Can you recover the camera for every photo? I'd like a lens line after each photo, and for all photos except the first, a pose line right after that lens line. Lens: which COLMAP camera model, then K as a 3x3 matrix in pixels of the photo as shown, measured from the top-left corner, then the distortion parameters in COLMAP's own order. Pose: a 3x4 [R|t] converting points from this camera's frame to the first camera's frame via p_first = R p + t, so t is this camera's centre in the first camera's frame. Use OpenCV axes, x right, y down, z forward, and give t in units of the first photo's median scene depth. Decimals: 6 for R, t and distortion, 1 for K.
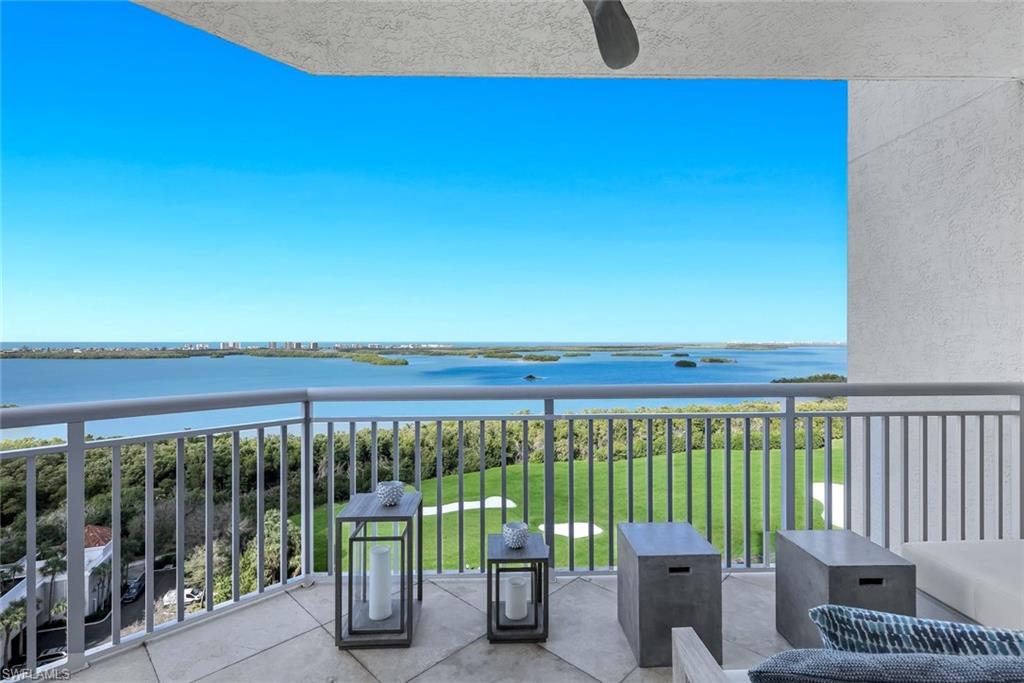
lens RADIAL K [[470.6, 0, 504.3], [0, 470.6, 340.4], [0, 0, 1]] dist [-0.002197, 0.000651]
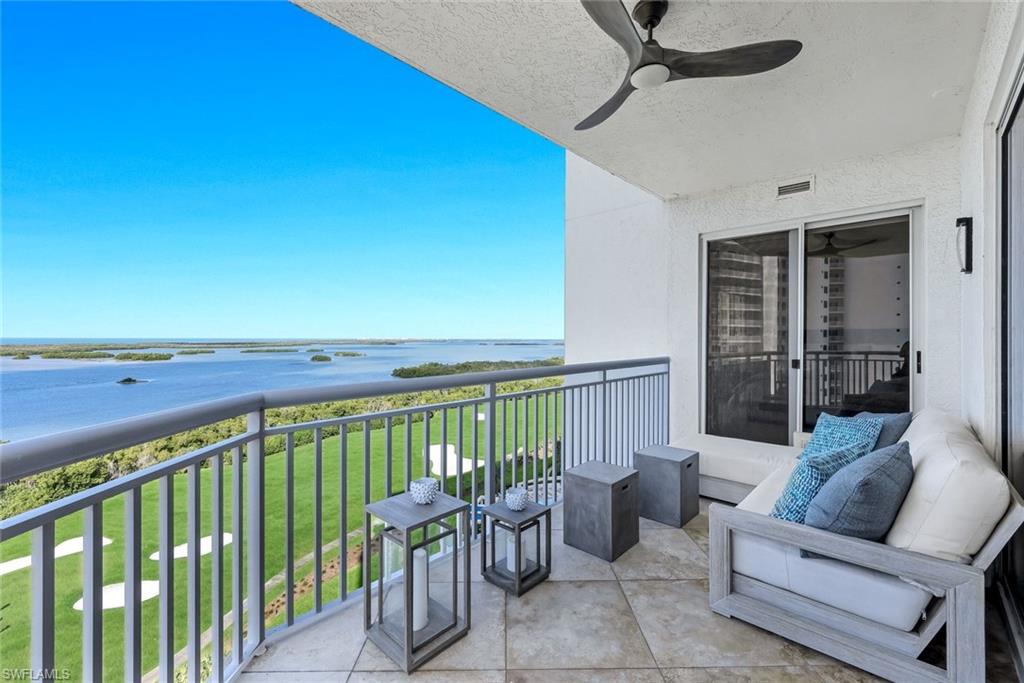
lens RADIAL K [[423.9, 0, 514.6], [0, 423.9, 338.9], [0, 0, 1]] dist [-0.000057, -0.000097]
pose [[0.700219, 0.000439, 0.713928, -0.384790], [-0.004199, 0.999985, 0.003503, 0.007393], [-0.713916, -0.005451, 0.700210, 0.144159]]
